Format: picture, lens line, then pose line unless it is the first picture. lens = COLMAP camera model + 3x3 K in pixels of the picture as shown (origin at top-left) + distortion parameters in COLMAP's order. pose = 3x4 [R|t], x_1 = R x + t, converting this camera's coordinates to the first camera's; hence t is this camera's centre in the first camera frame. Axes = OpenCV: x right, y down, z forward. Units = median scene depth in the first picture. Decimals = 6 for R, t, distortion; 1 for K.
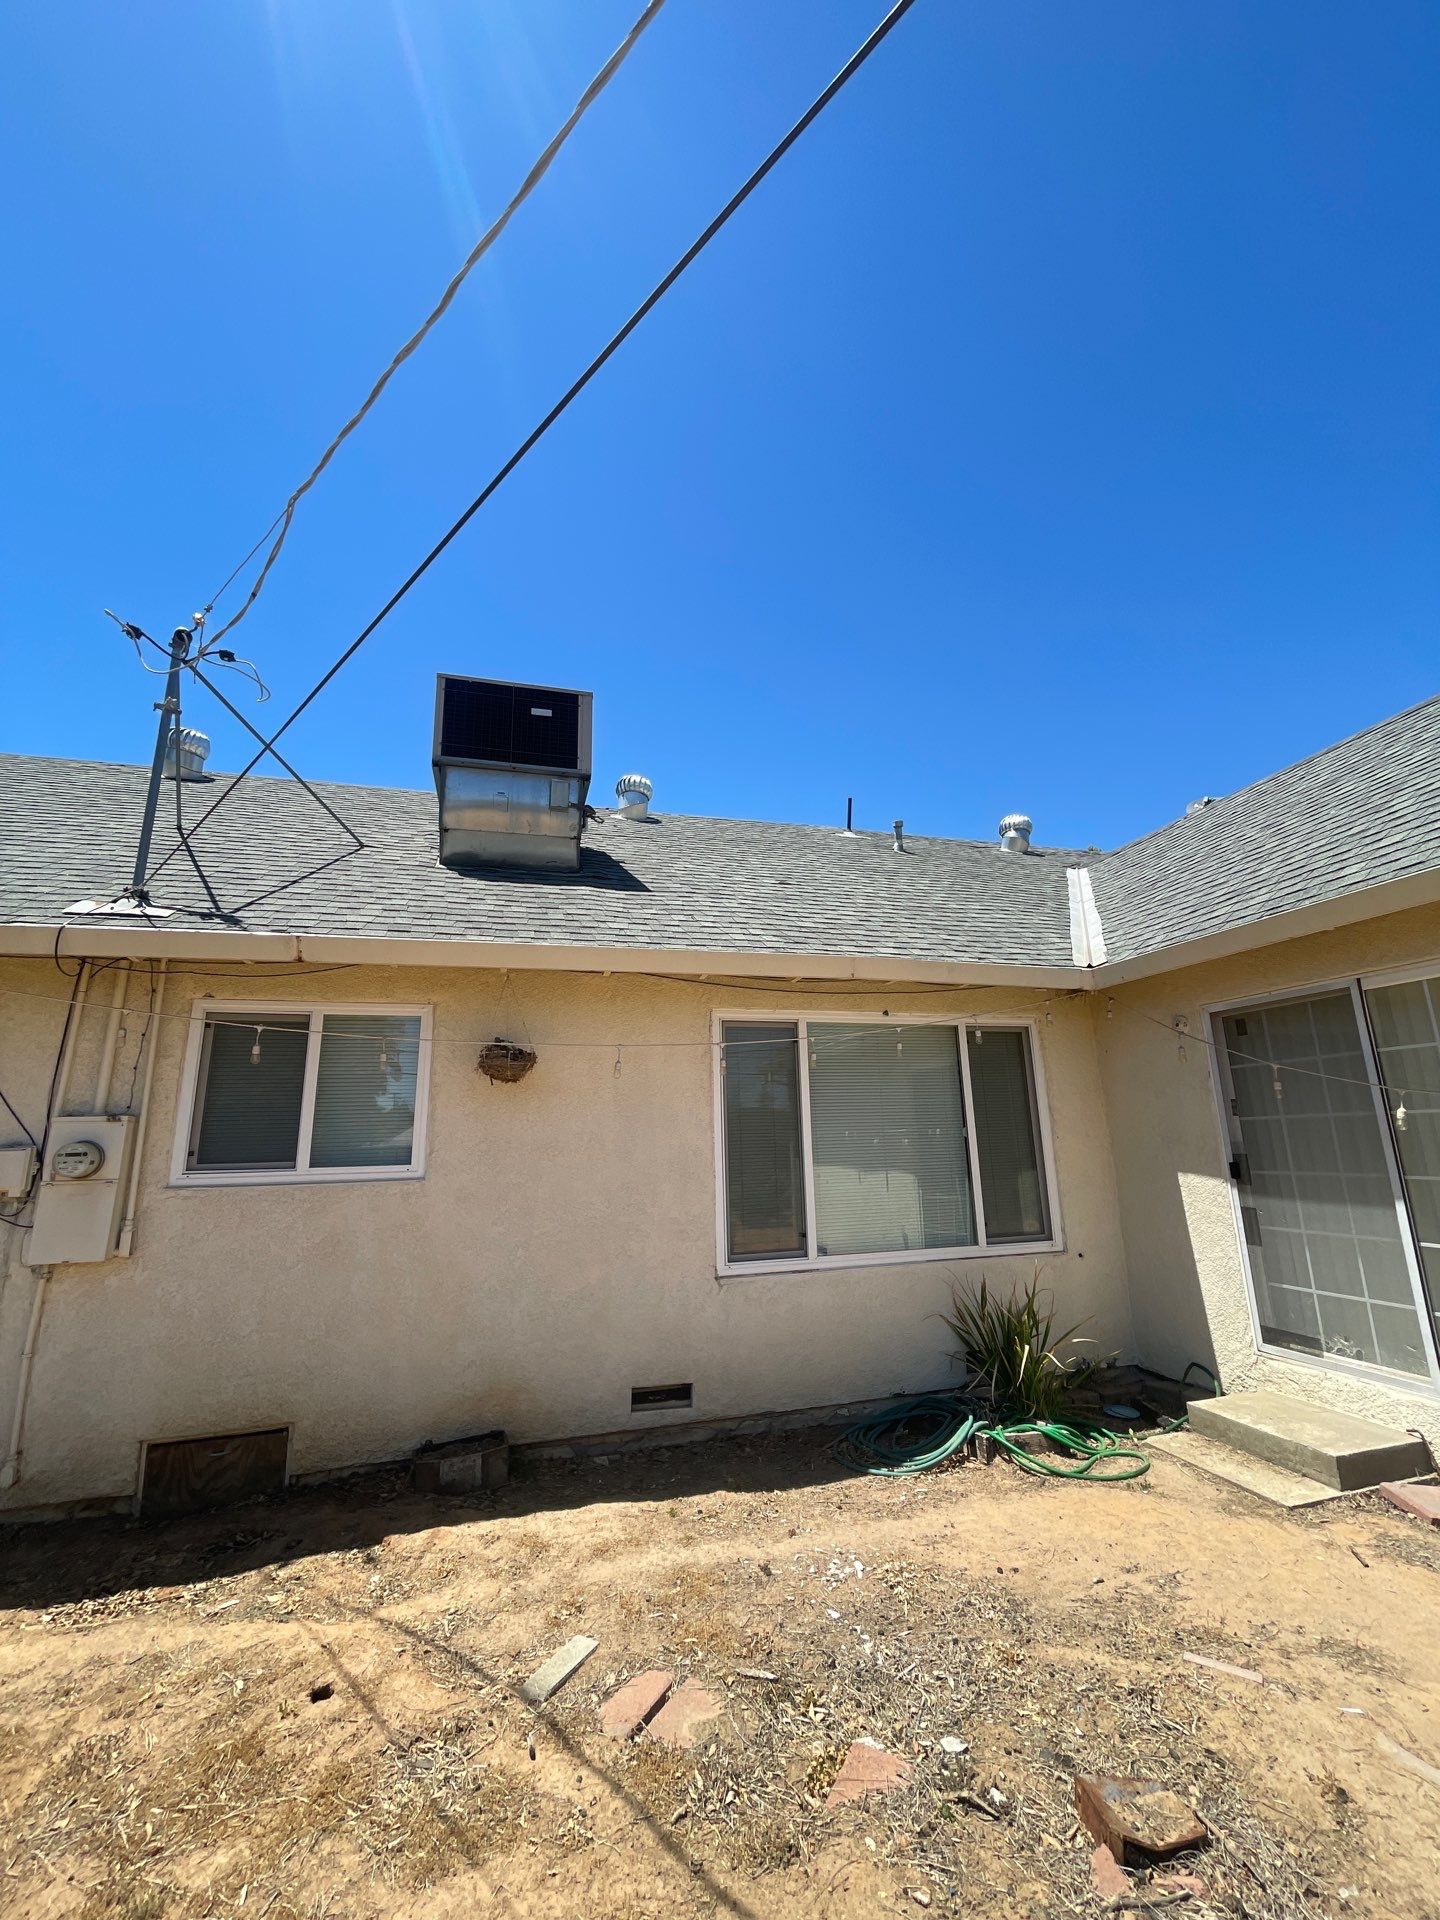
lens RADIAL K [[778.2, 0, 720.0], [0, 778.2, 960.0], [0, 0, 1]] dist [0.000376, -0.000676]
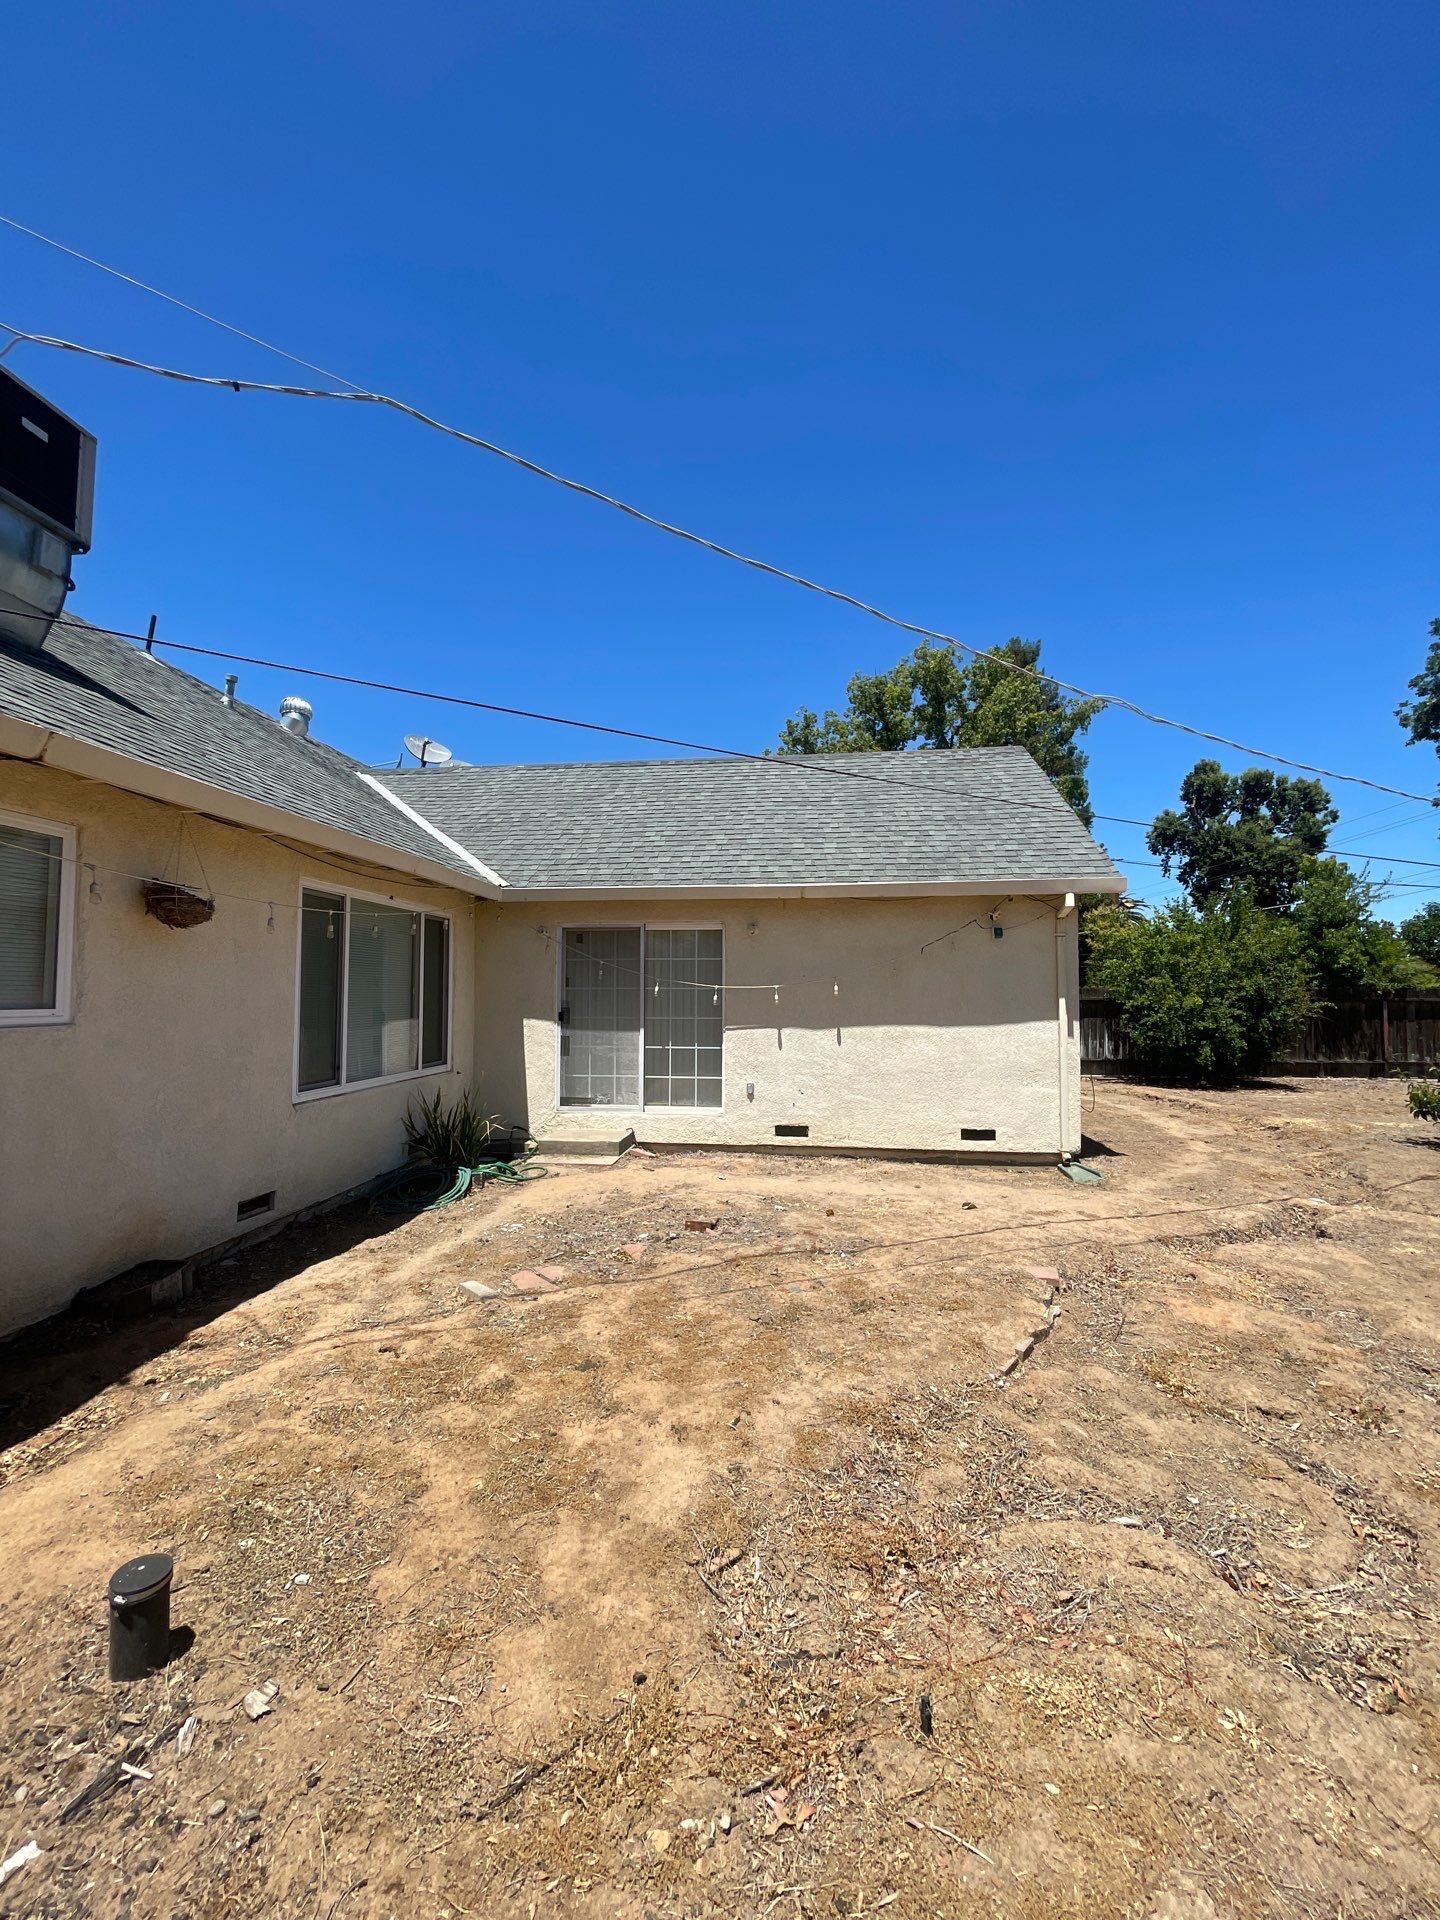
lens RADIAL K [[778.2, 0, 720.0], [0, 778.2, 960.0], [0, 0, 1]] dist [0.000376, -0.000676]
pose [[0.381378, 0.066976, 0.921990, -1.001238], [-0.222239, 0.974763, 0.021119, 0.028969], [-0.897307, -0.212956, 0.386638, 0.009911]]
